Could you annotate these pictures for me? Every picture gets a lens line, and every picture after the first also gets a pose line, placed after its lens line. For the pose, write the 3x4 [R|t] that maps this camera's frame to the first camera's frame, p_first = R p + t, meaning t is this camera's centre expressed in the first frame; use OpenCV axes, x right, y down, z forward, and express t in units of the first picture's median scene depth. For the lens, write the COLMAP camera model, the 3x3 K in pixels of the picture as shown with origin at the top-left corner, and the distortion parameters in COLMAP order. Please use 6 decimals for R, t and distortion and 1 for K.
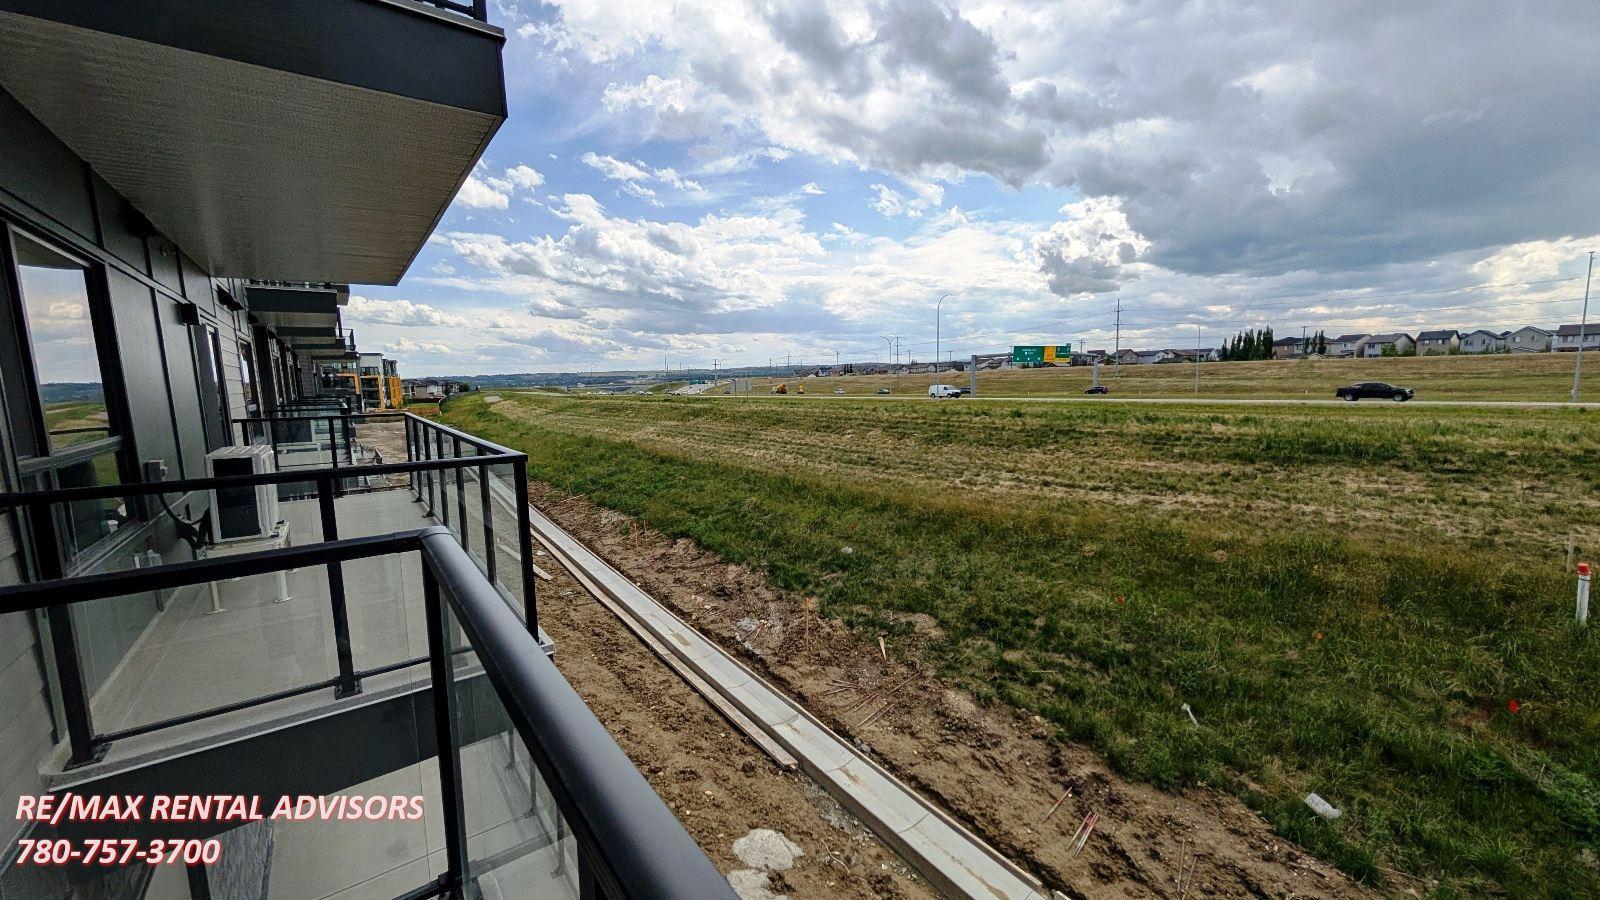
lens RADIAL K [[597.7, 0, 813.2], [0, 597.7, 464.1], [0, 0, 1]] dist [0.002725, 0.000135]
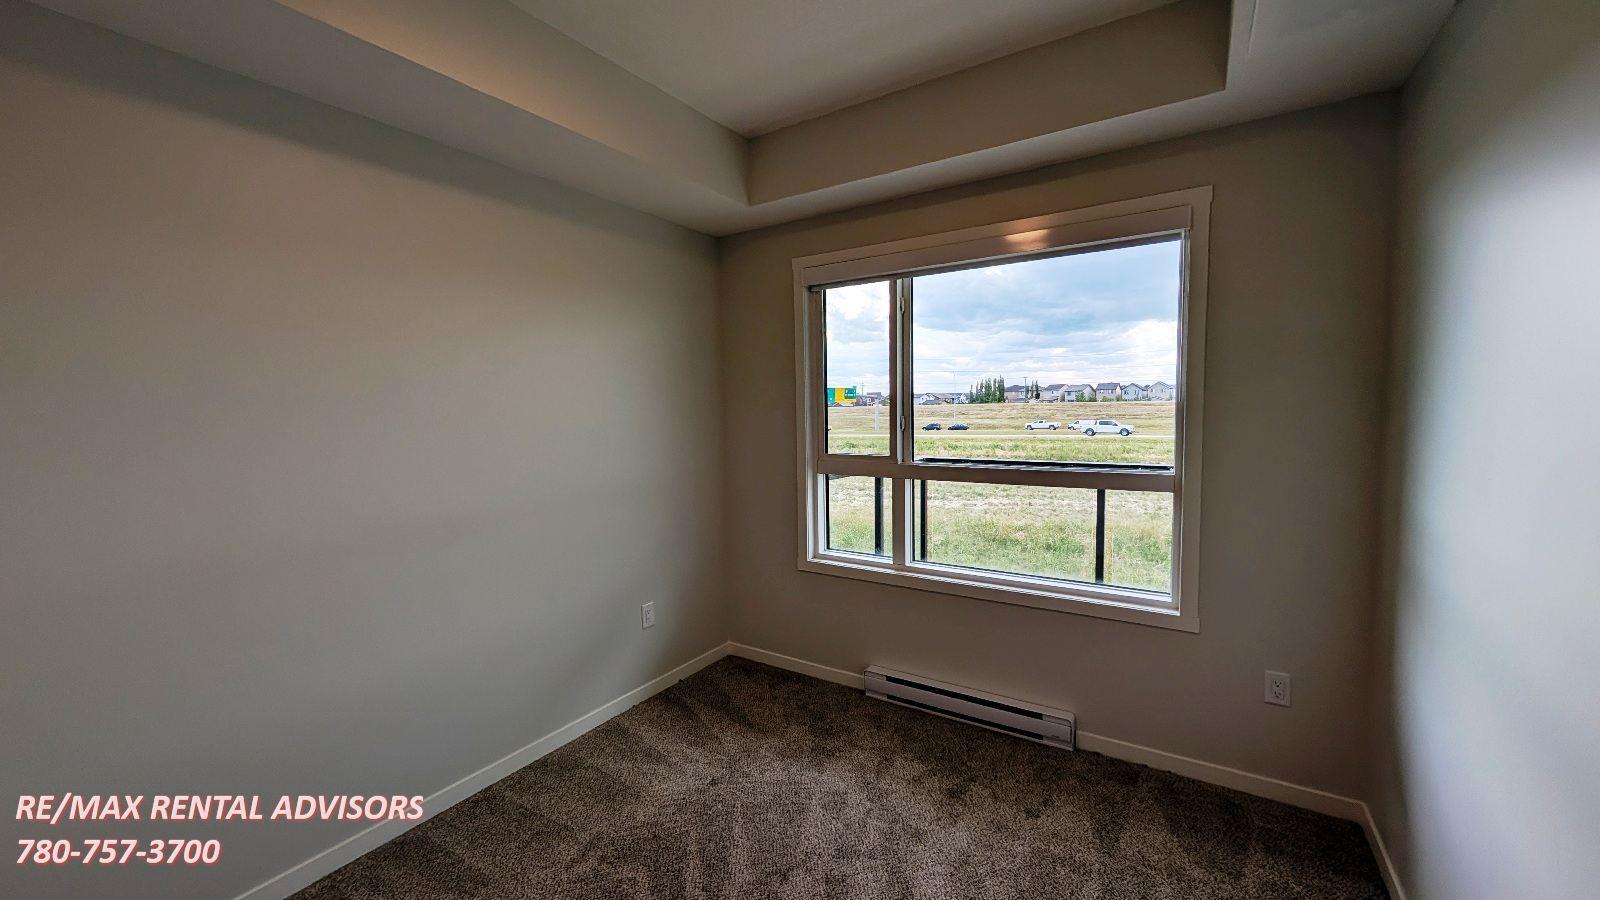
lens RADIAL K [[603.9, 0, 794.8], [0, 603.9, 451.8], [0, 0, 1]] dist [-0.000281, 0.000130]
pose [[0.948335, -0.013331, 0.316991, -0.226463], [0.039896, 0.996197, -0.077461, 0.029034], [-0.314753, 0.086105, 0.945260, -0.179154]]
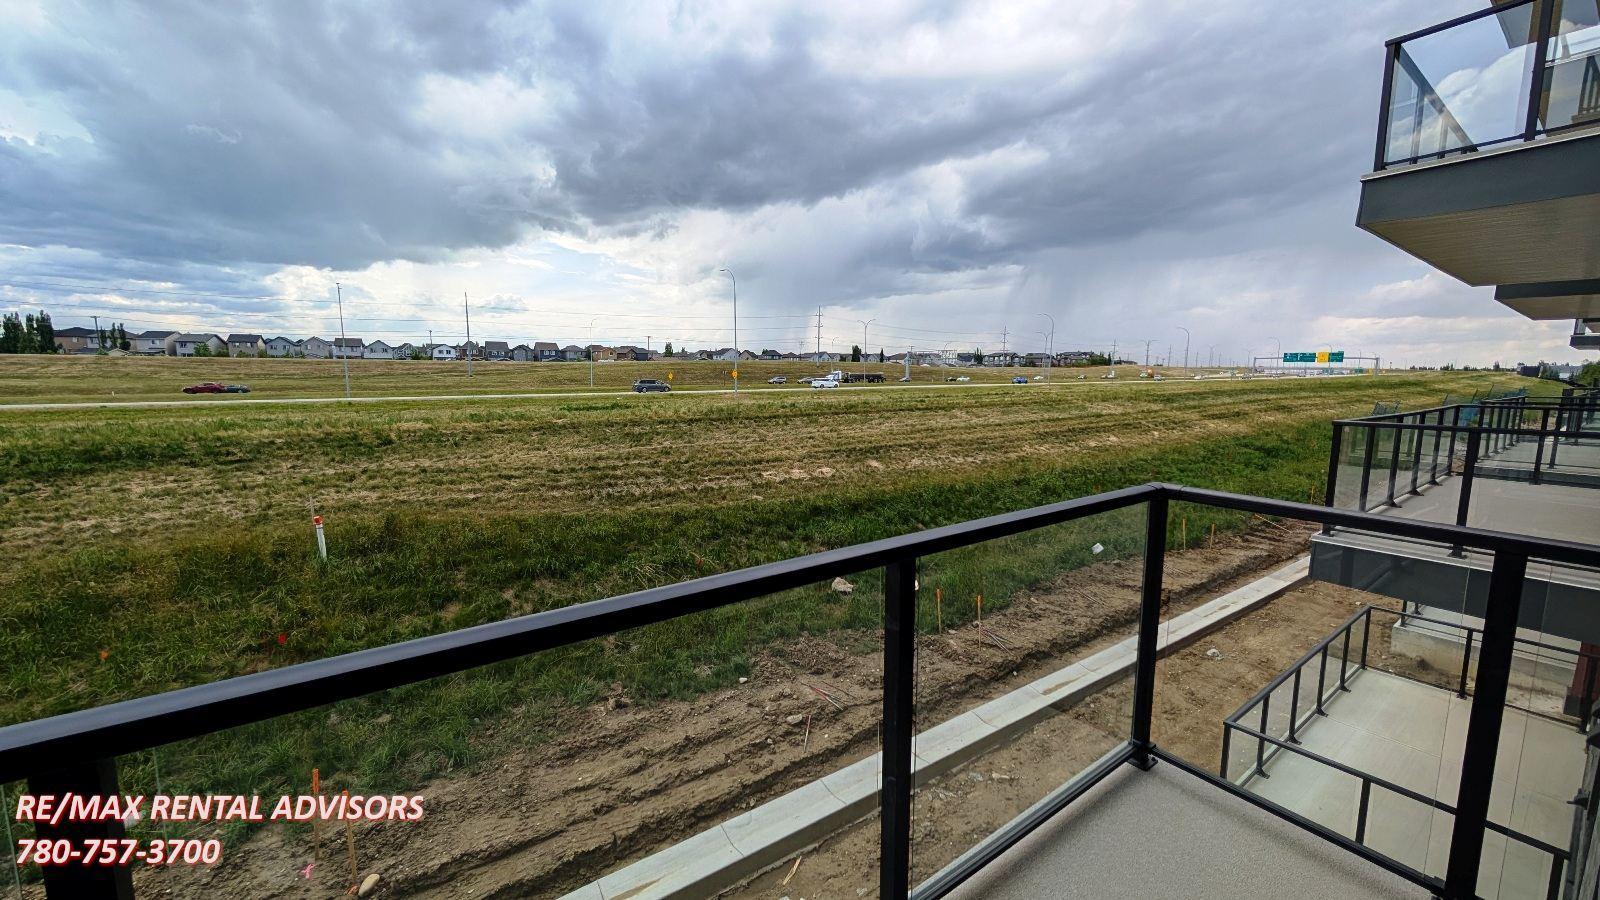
lens RADIAL K [[603.9, 0, 794.8], [0, 603.9, 451.8], [0, 0, 1]] dist [-0.000281, 0.000130]
pose [[0.052519, -0.112373, 0.992277, 0.002923], [0.133055, 0.985576, 0.104572, 0.011609], [-0.989716, 0.126536, 0.066713, -0.088466]]
